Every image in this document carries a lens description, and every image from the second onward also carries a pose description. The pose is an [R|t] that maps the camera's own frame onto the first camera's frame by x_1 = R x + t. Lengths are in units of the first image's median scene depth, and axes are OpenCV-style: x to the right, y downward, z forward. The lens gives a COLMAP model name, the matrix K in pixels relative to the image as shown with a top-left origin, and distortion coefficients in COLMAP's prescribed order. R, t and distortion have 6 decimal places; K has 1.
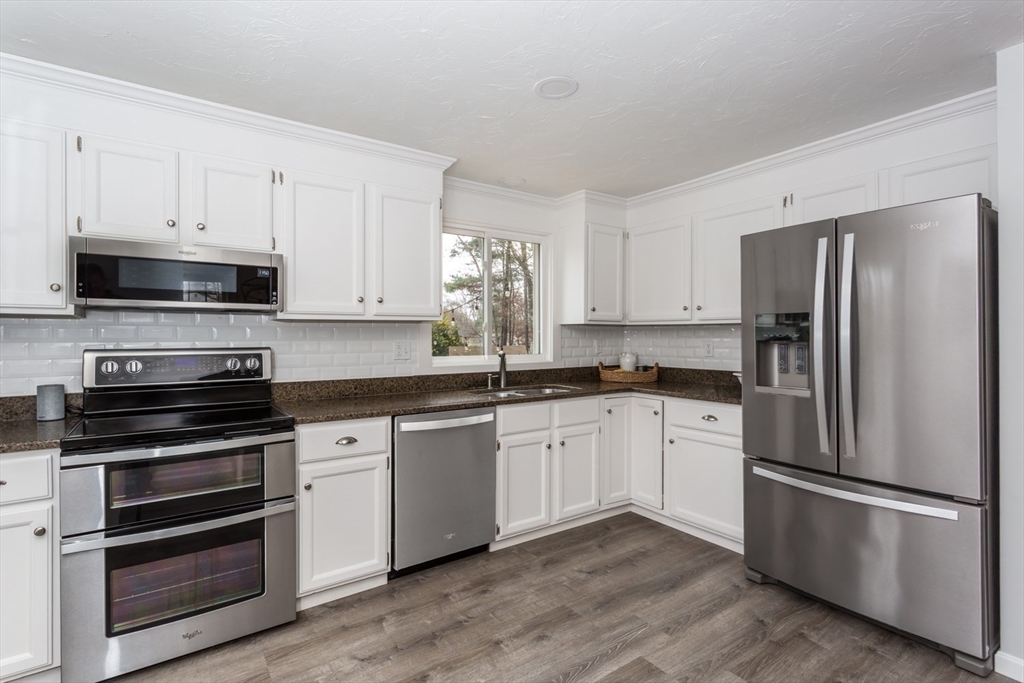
lens RADIAL K [[494.3, 0, 514.1], [0, 494.3, 335.3], [0, 0, 1]] dist [0.001016, 0.000631]
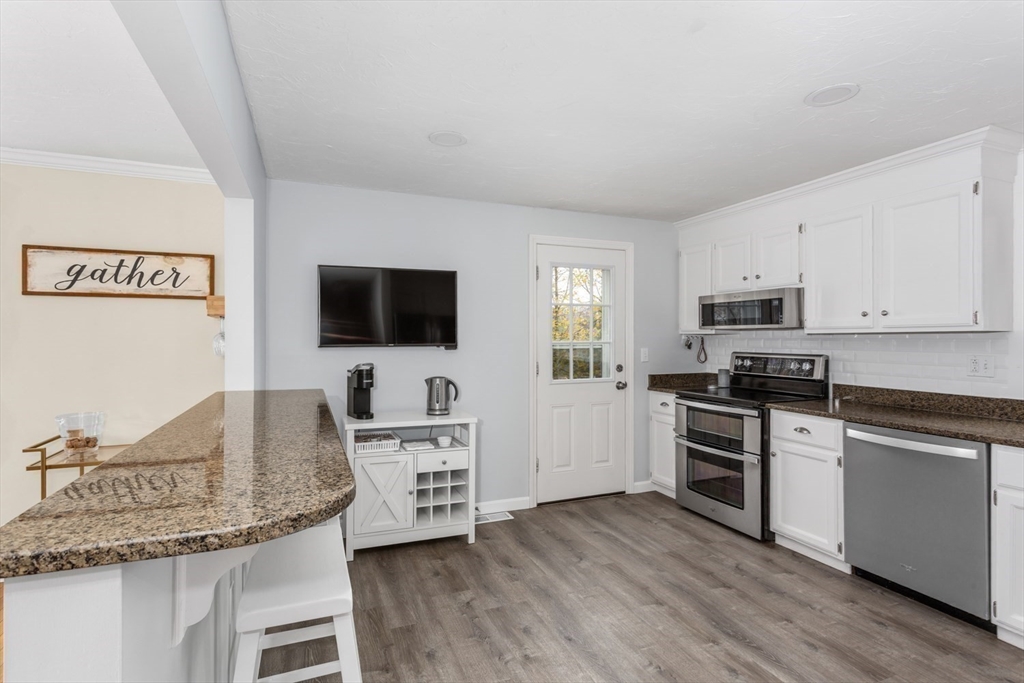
lens RADIAL K [[509.9, 0, 498.9], [0, 509.9, 339.8], [0, 0, 1]] dist [0.000508, 0.017167]
pose [[-0.238234, 0.005408, -0.971193, 0.960970], [-0.000737, 0.999983, 0.005749, -0.021292], [0.971208, 0.002085, -0.238226, 0.481835]]
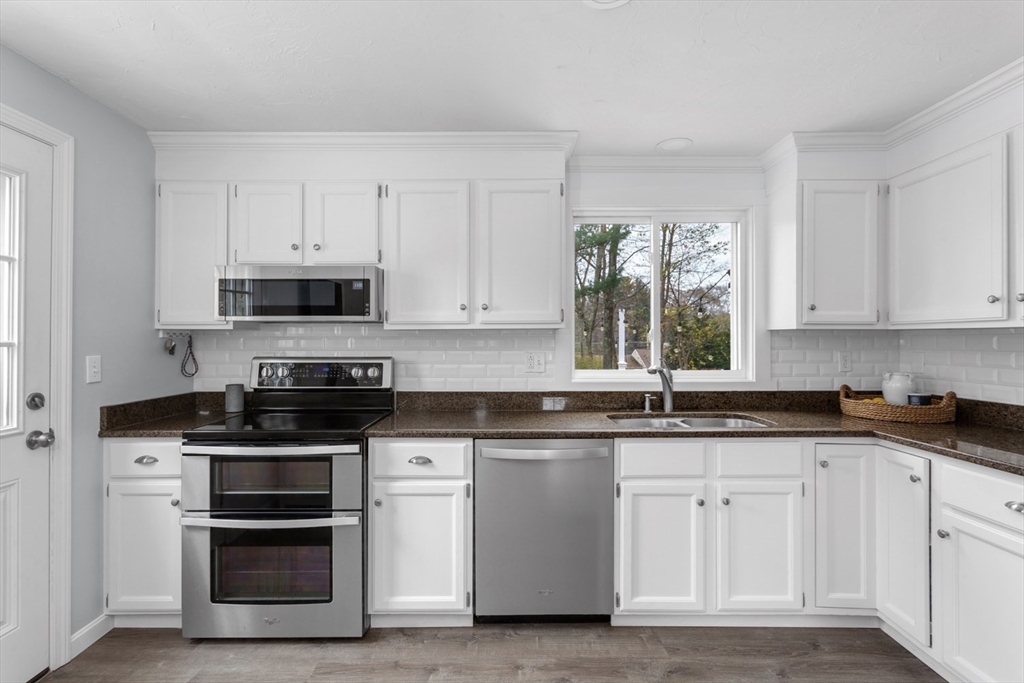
lens RADIAL K [[489.6, 0, 505.3], [0, 489.6, 336.9], [0, 0, 1]] dist [-0.000550, 0.000335]
pose [[0.815098, -0.004233, -0.579308, 0.281174], [-0.000232, 0.999971, -0.007633, -0.009716], [0.579323, 0.006356, 0.815073, 0.294644]]
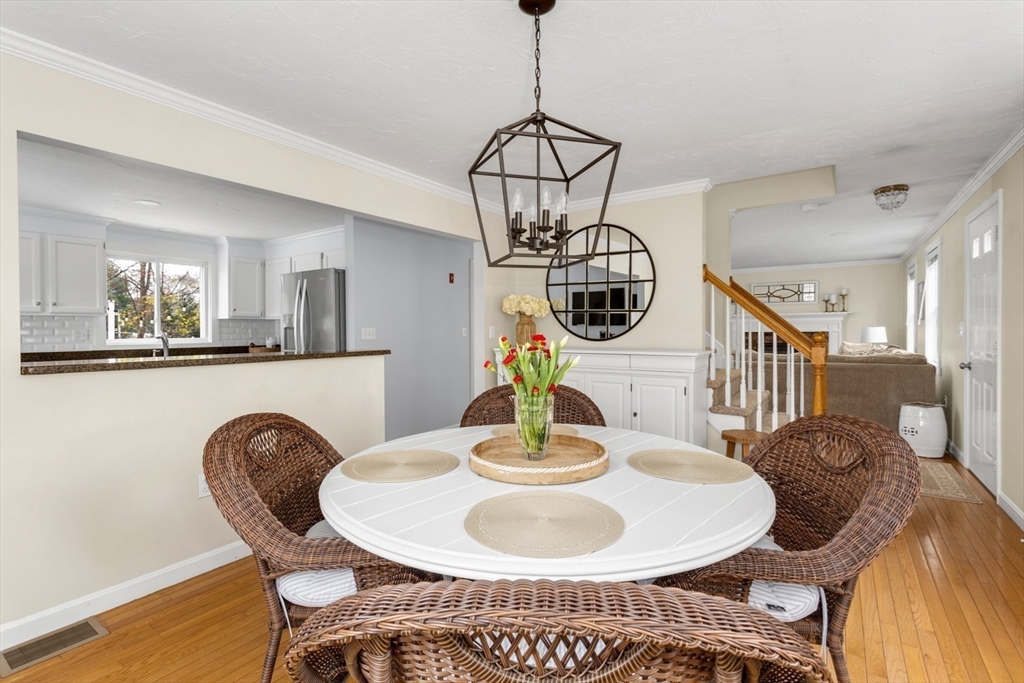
lens RADIAL K [[478.1, 0, 507.9], [0, 478.1, 332.9], [0, 0, 1]] dist [-0.001356, -0.000076]
pose [[0.939182, -0.005090, 0.343383, 0.635314], [0.003264, 0.999977, 0.005896, 0.023846], [-0.343405, -0.004416, 0.939177, -1.087281]]
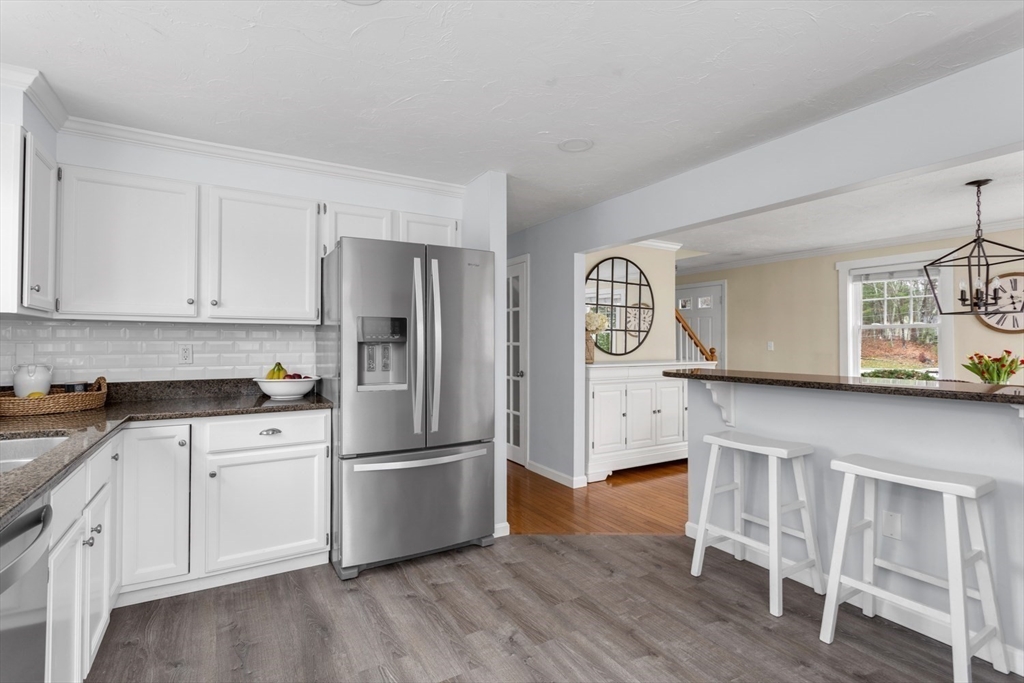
lens RADIAL K [[478.1, 0, 507.9], [0, 478.1, 332.9], [0, 0, 1]] dist [-0.001356, -0.000076]
pose [[0.085717, 0.018319, 0.996151, -0.457930], [-0.001453, 0.999832, -0.018262, 0.009449], [-0.996318, 0.000118, 0.085729, 0.574222]]
